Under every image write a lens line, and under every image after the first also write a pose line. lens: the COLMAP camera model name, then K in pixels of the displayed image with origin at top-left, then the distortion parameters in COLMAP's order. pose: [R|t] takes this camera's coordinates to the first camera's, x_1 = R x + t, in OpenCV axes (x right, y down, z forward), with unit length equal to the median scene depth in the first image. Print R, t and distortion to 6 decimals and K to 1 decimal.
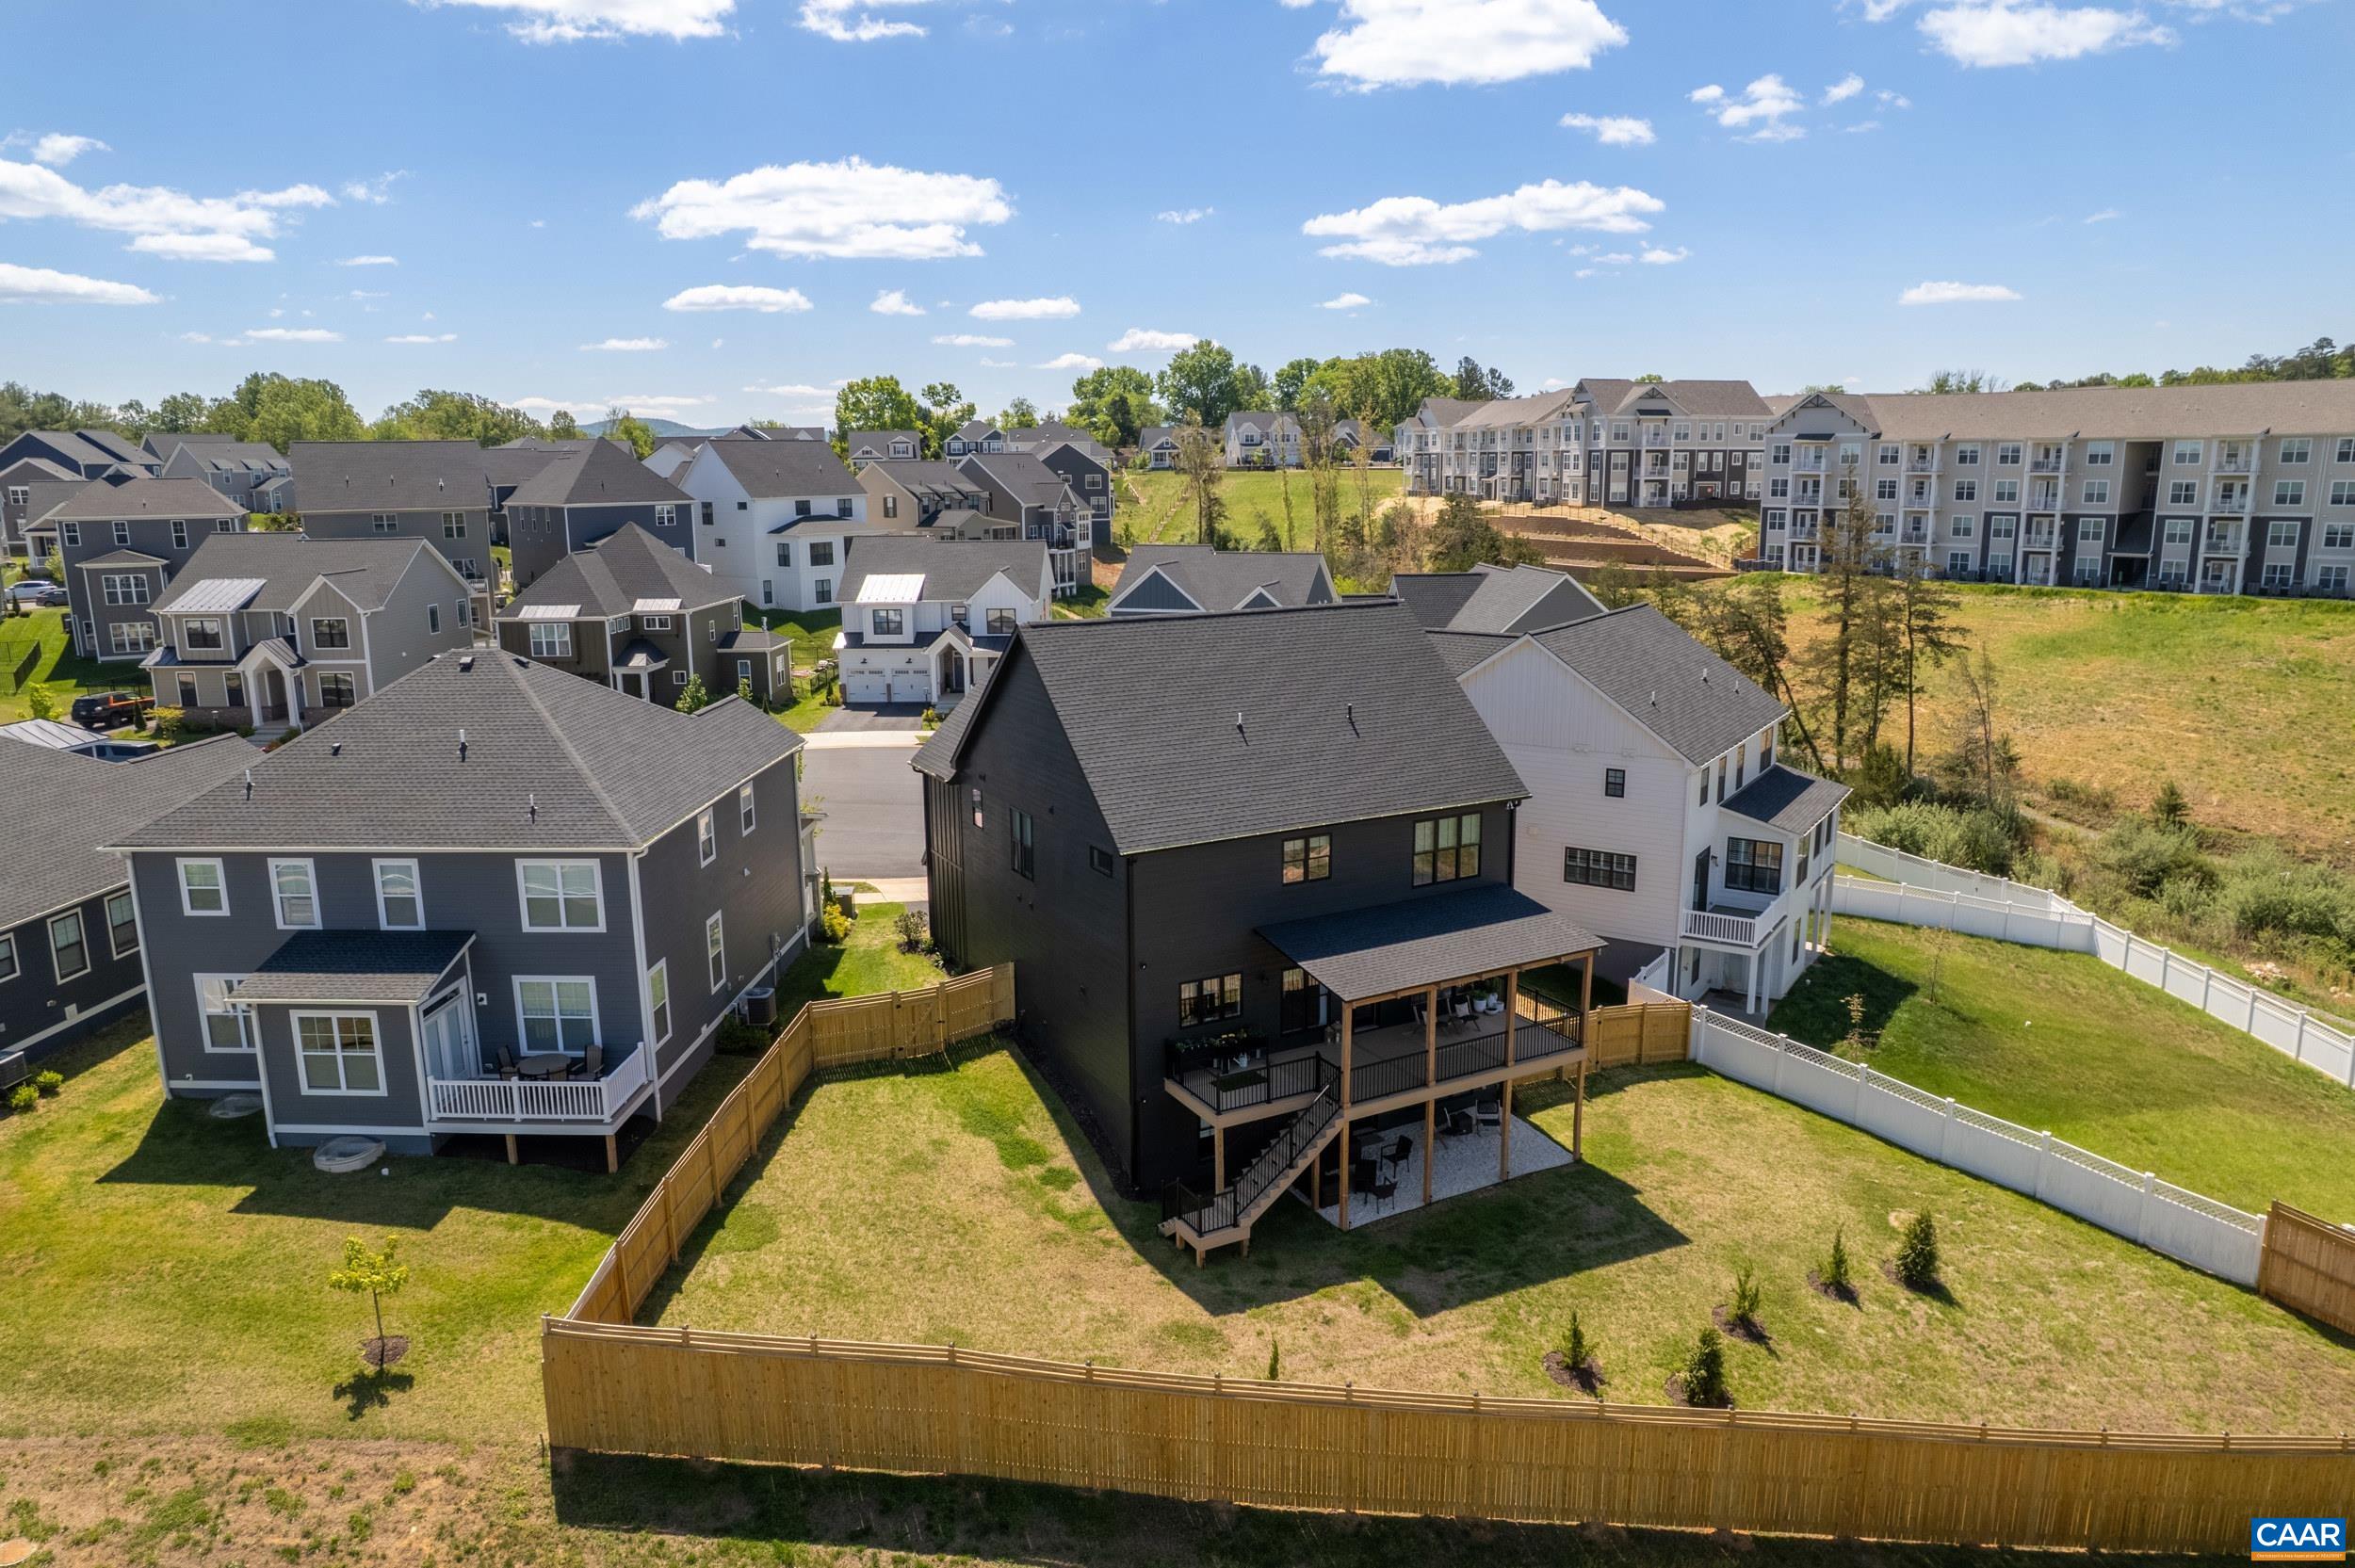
lens RADIAL K [[1512.7, 0, 1180.3], [0, 1512.7, 773.6], [0, 0, 1]] dist [-0.081762, 0.075074]
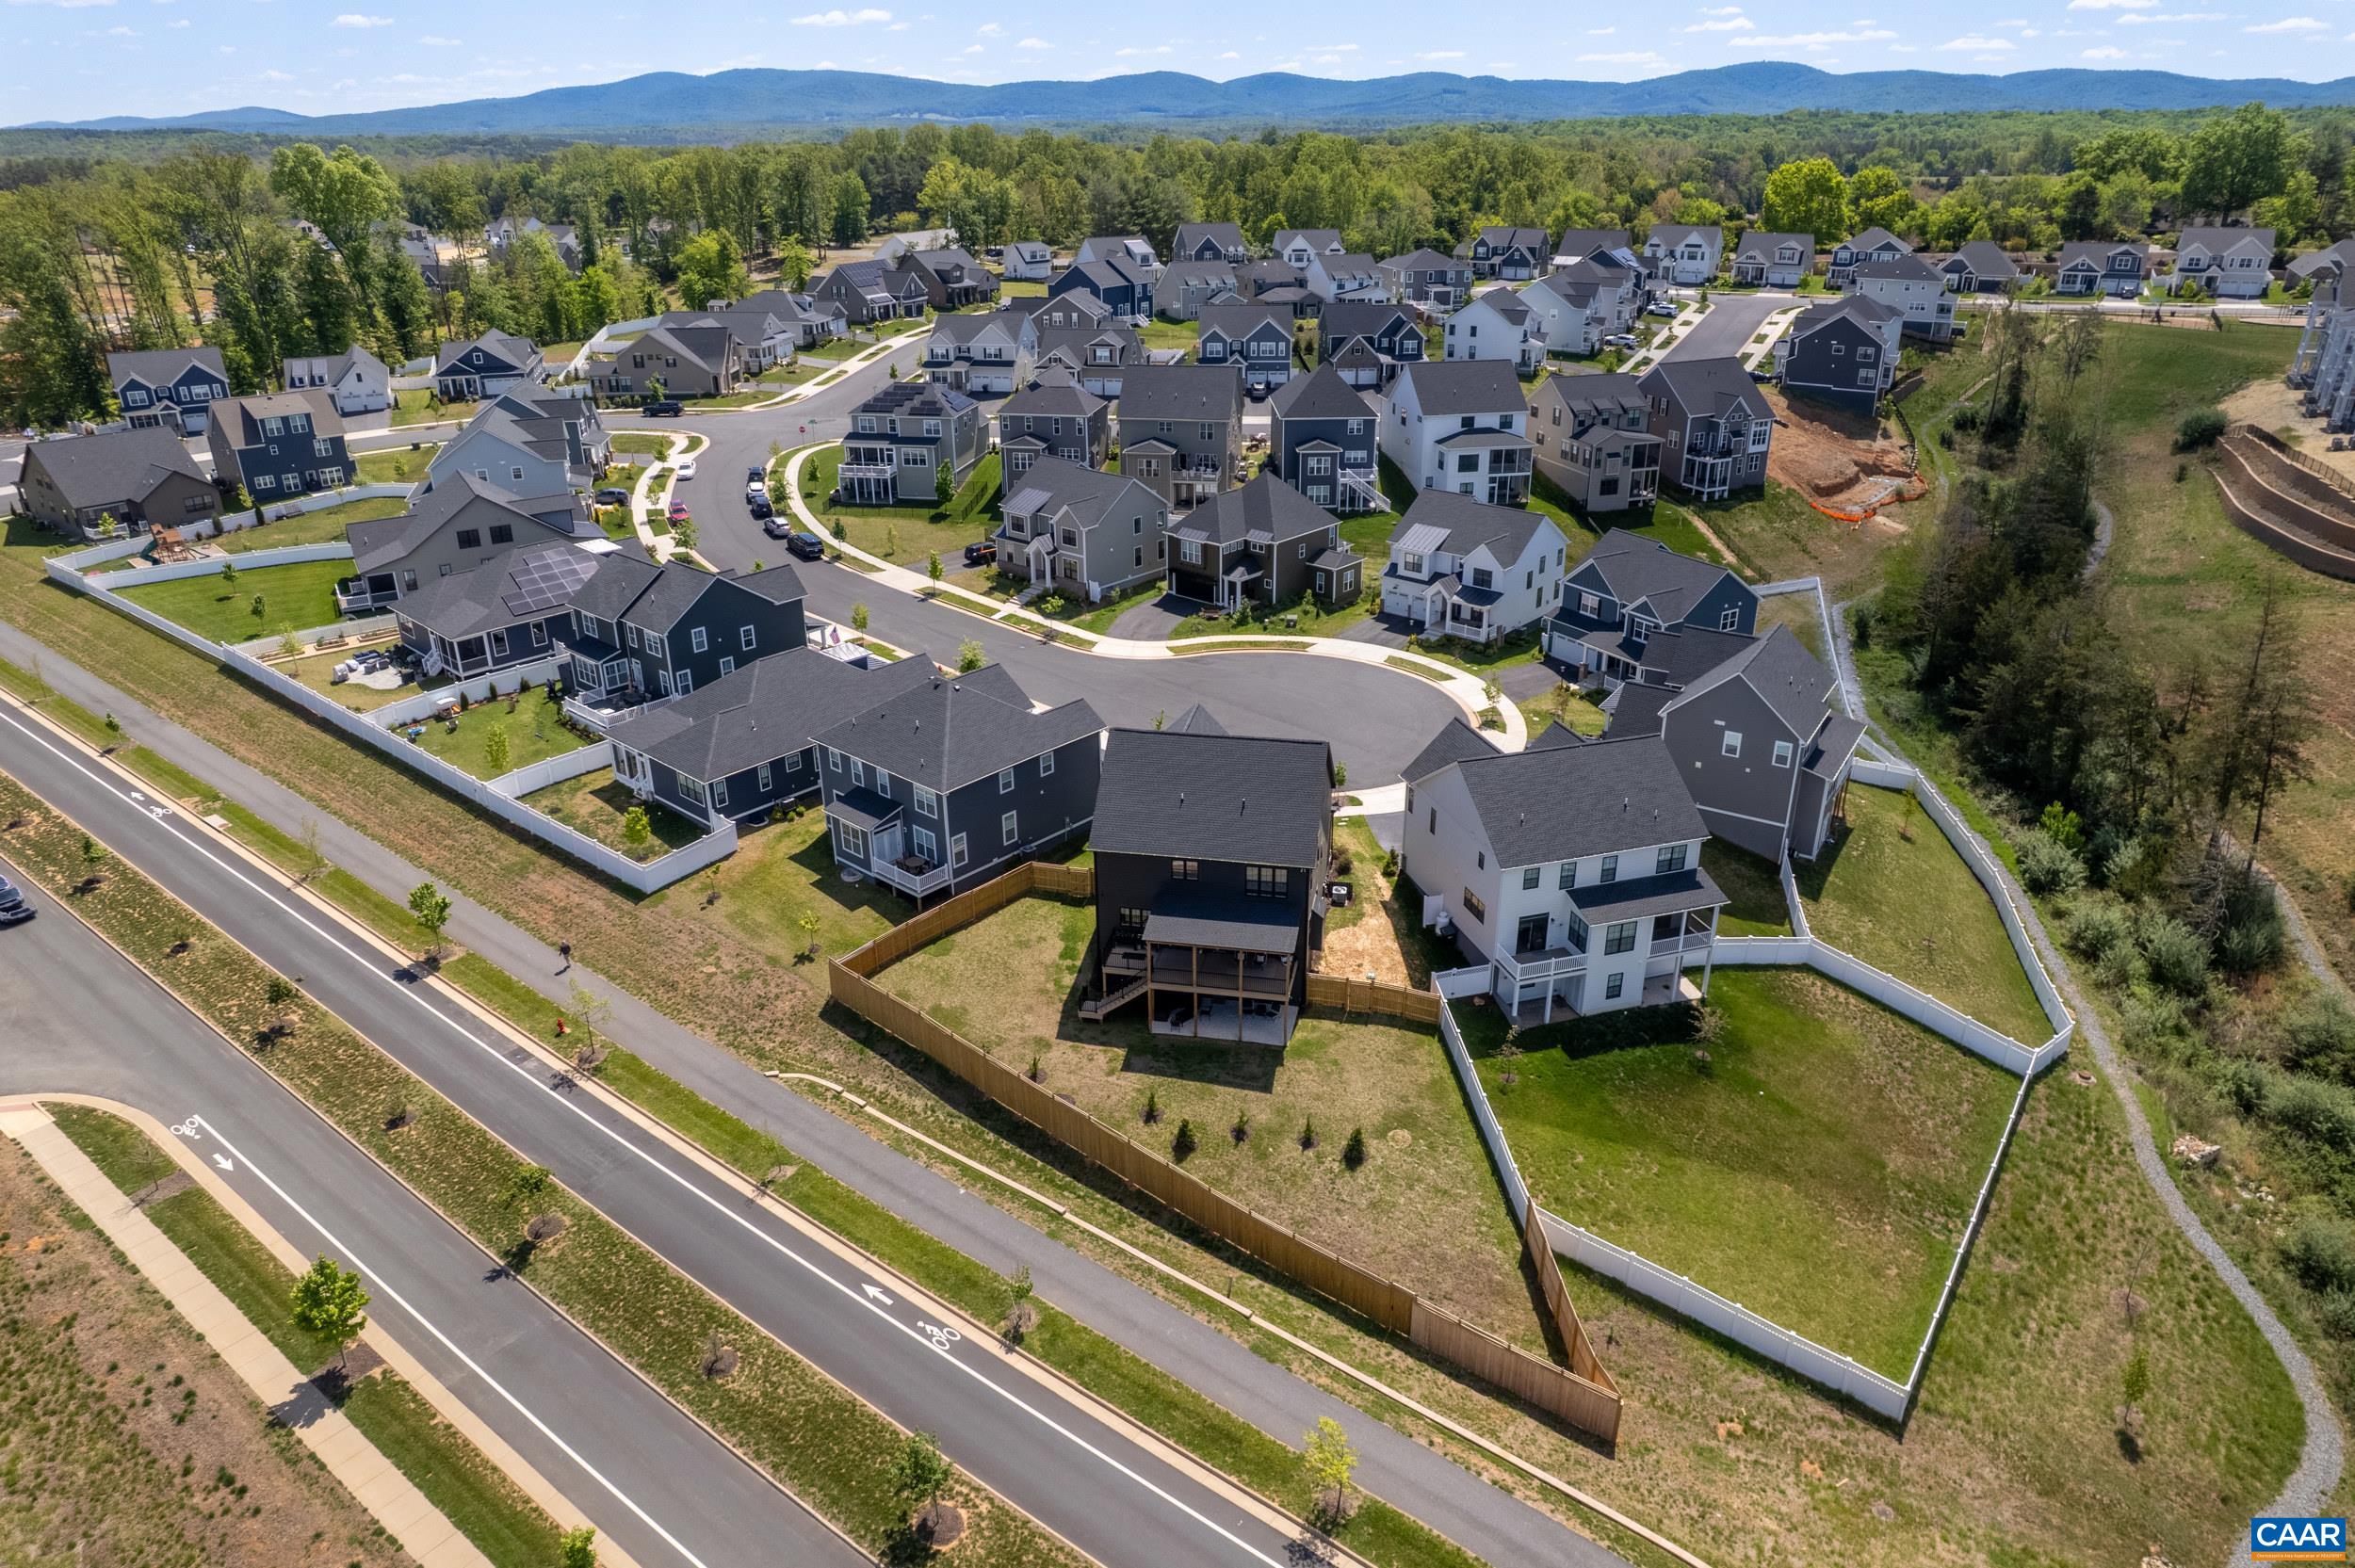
lens RADIAL K [[1507.5, 0, 1177.5], [0, 1507.5, 784.0], [0, 0, 1]] dist [-0.065003, 0.055459]
pose [[0.771542, 0.263233, -0.579164, 1.225297], [-0.127851, 0.955964, 0.264172, -0.596191], [0.623199, -0.129773, 0.771221, -0.616244]]
